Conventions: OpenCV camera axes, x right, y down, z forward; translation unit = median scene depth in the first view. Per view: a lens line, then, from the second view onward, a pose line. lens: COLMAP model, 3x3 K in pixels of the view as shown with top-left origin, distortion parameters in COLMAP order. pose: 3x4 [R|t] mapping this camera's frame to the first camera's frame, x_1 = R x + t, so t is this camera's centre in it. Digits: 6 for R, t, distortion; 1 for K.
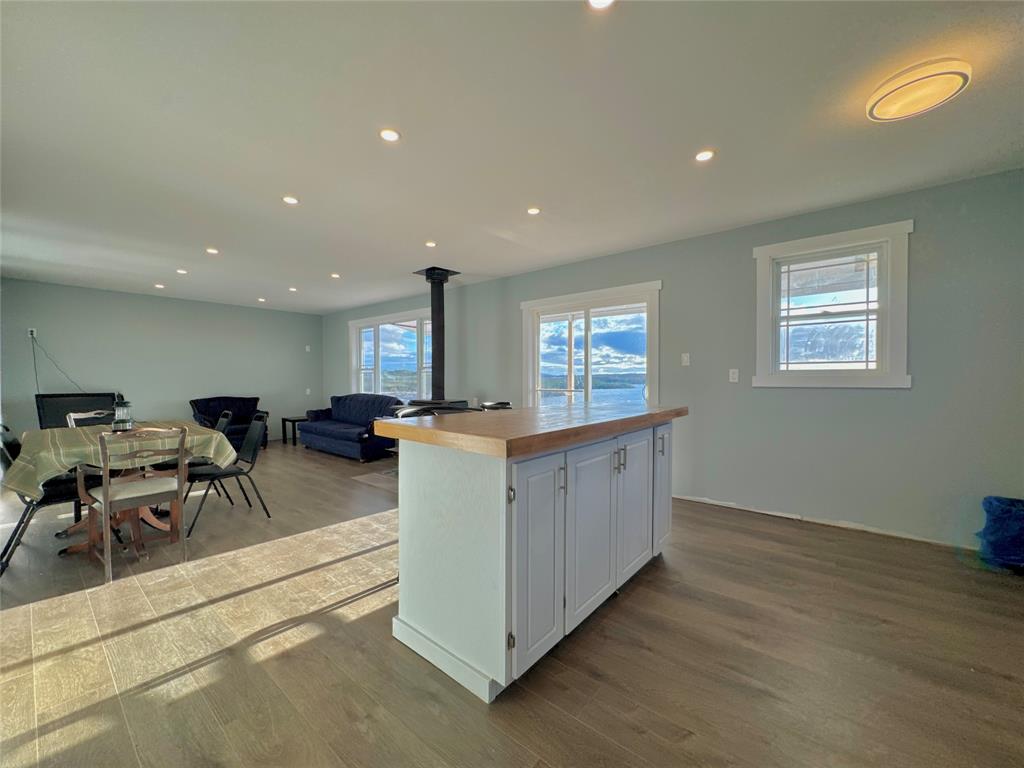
lens RADIAL K [[405.7, 0, 512.0], [0, 405.7, 384.0], [0, 0, 1]] dist [-0.004027, -0.000343]
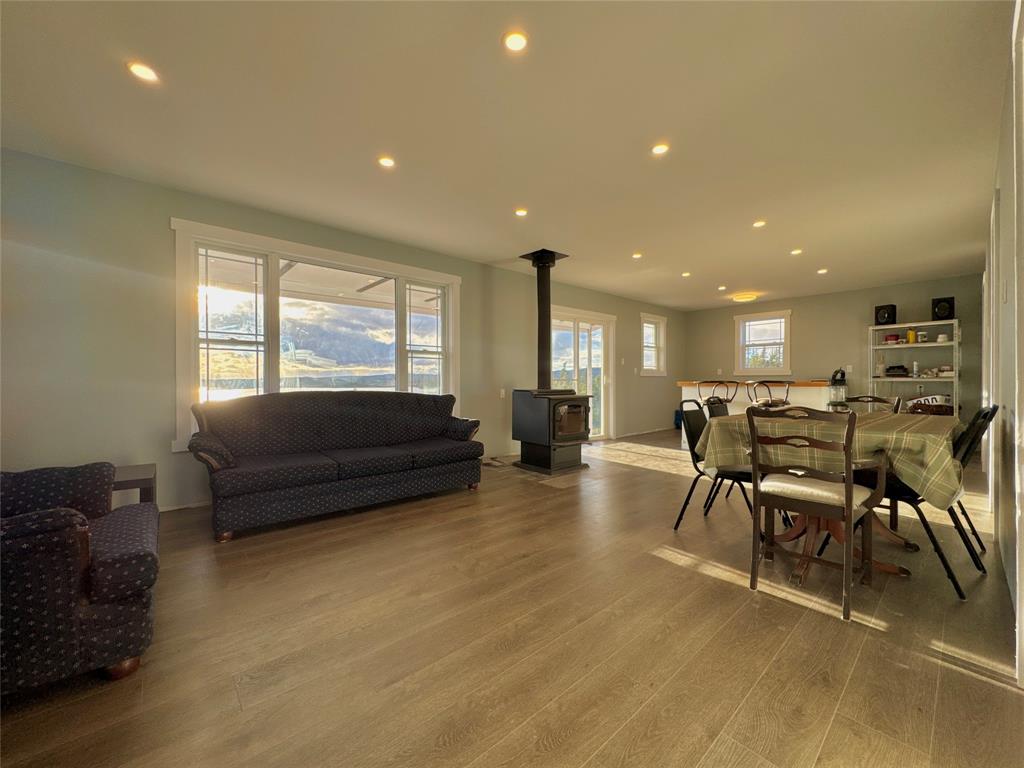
lens RADIAL K [[413.4, 0, 522.8], [0, 413.4, 383.2], [0, 0, 1]] dist [0.018484, -0.000181]
pose [[0.129211, -0.000258, 0.991617, -1.699374], [0.017758, 0.999840, -0.002054, 0.038125], [-0.991458, 0.017875, 0.129195, 1.364037]]
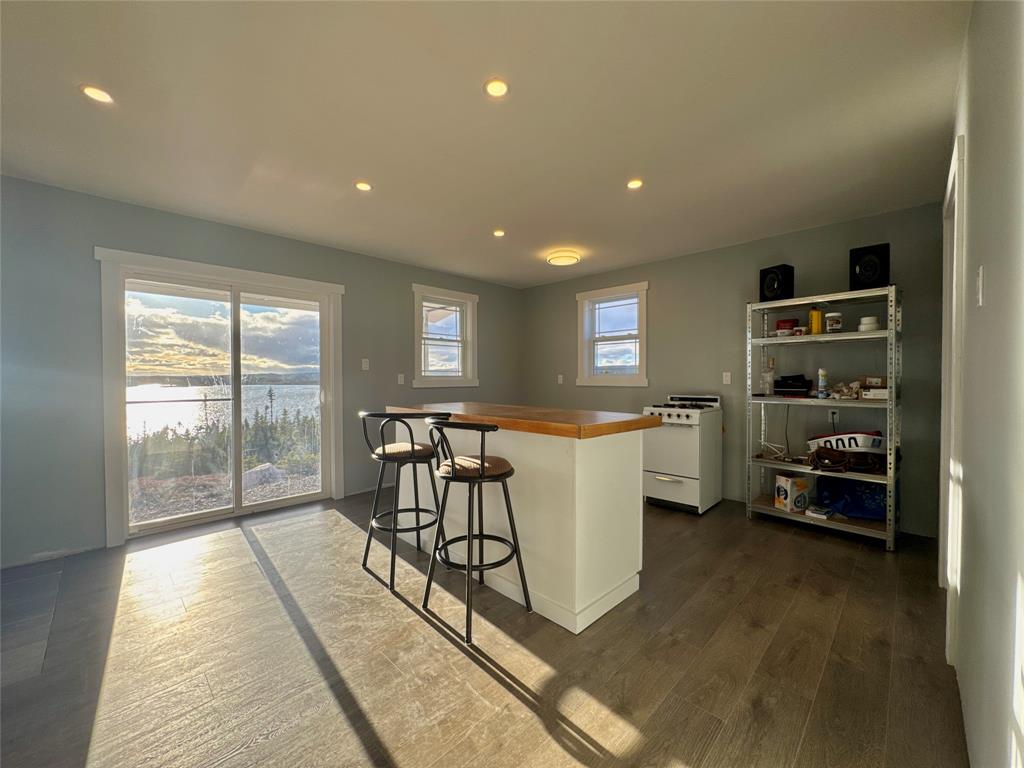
lens RADIAL K [[405.7, 0, 512.0], [0, 405.7, 384.0], [0, 0, 1]] dist [-0.004027, -0.000343]
pose [[0.091585, -0.009811, 0.995749, -0.708897], [0.017532, 0.999812, 0.008238, -0.011437], [-0.995643, 0.016703, 0.091740, 0.568704]]
